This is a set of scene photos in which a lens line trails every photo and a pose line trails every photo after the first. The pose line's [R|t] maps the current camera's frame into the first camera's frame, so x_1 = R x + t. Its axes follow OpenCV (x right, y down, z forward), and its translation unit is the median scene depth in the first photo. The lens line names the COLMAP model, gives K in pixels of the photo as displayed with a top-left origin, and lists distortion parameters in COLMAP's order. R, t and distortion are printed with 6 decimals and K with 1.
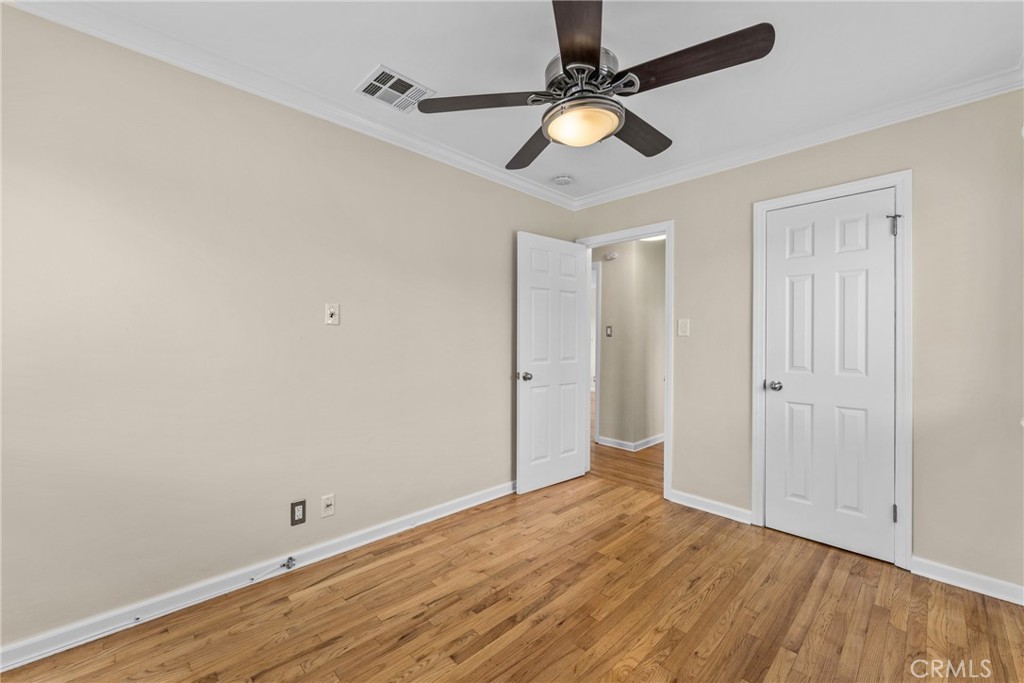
lens RADIAL K [[413.3, 0, 512.4], [0, 413.3, 339.8], [0, 0, 1]] dist [-0.000945, 0.000633]
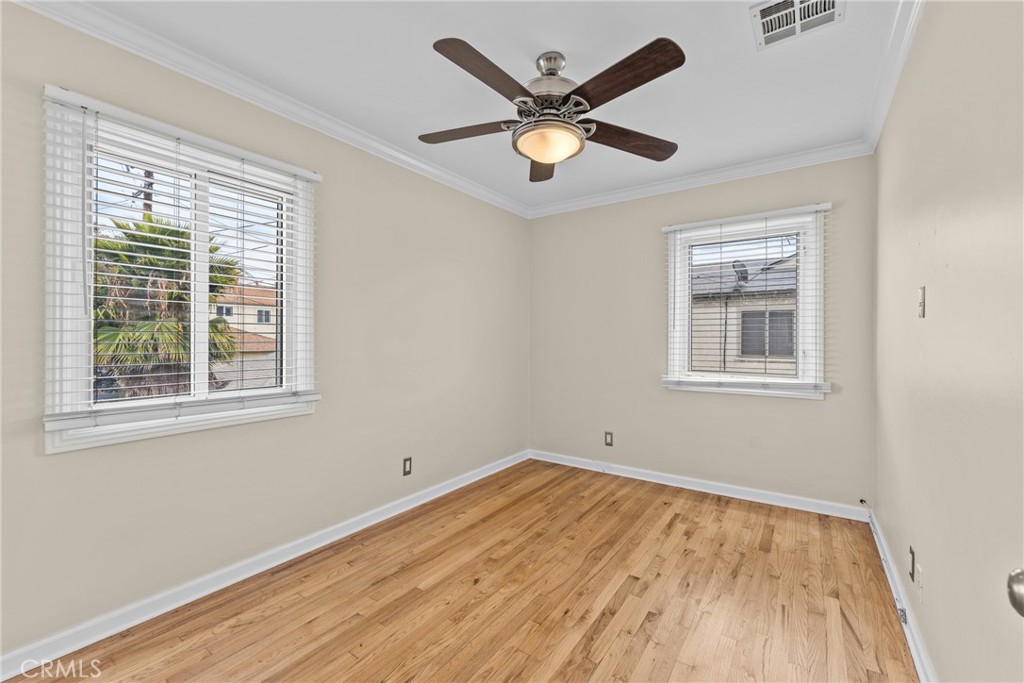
lens RADIAL K [[413.3, 0, 512.2], [0, 413.3, 340.2], [0, 0, 1]] dist [-0.000945, 0.000633]
pose [[-0.983621, -0.007645, -0.180085, 0.345108], [-0.009069, 0.999934, 0.007082, 0.001203], [0.180019, 0.008600, -0.983626, 1.556520]]
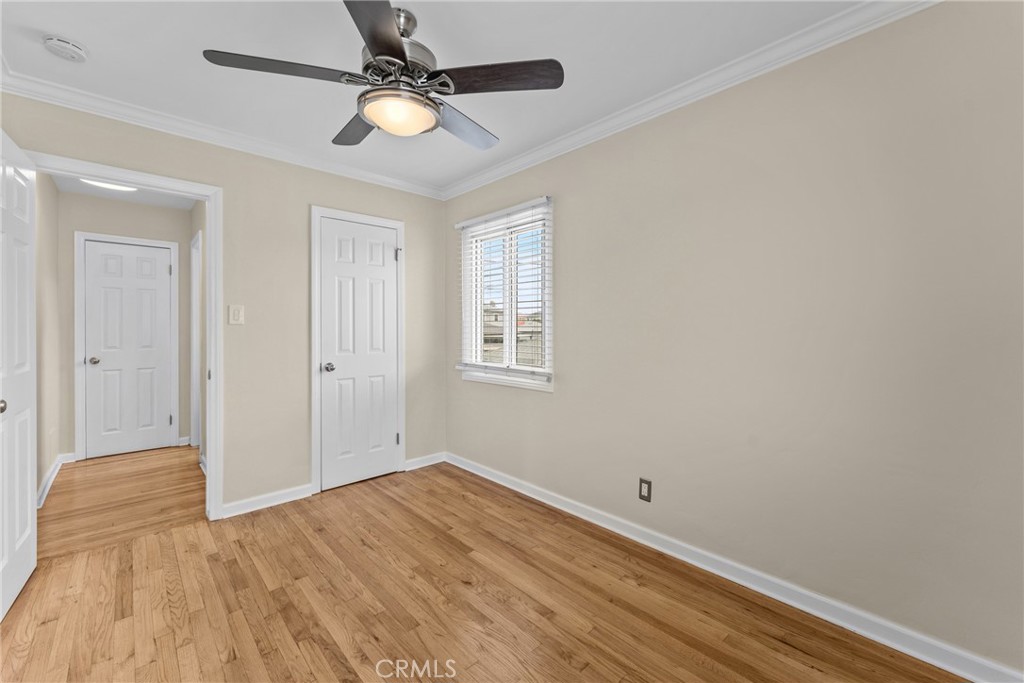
lens RADIAL K [[413.3, 0, 511.7], [0, 413.3, 328.7], [0, 0, 1]] dist [-0.000945, 0.000633]
pose [[0.014640, -0.006309, 0.999873, -0.622564], [0.003384, 0.999975, 0.006260, -0.005885], [-0.999887, 0.003292, 0.014661, 0.536490]]
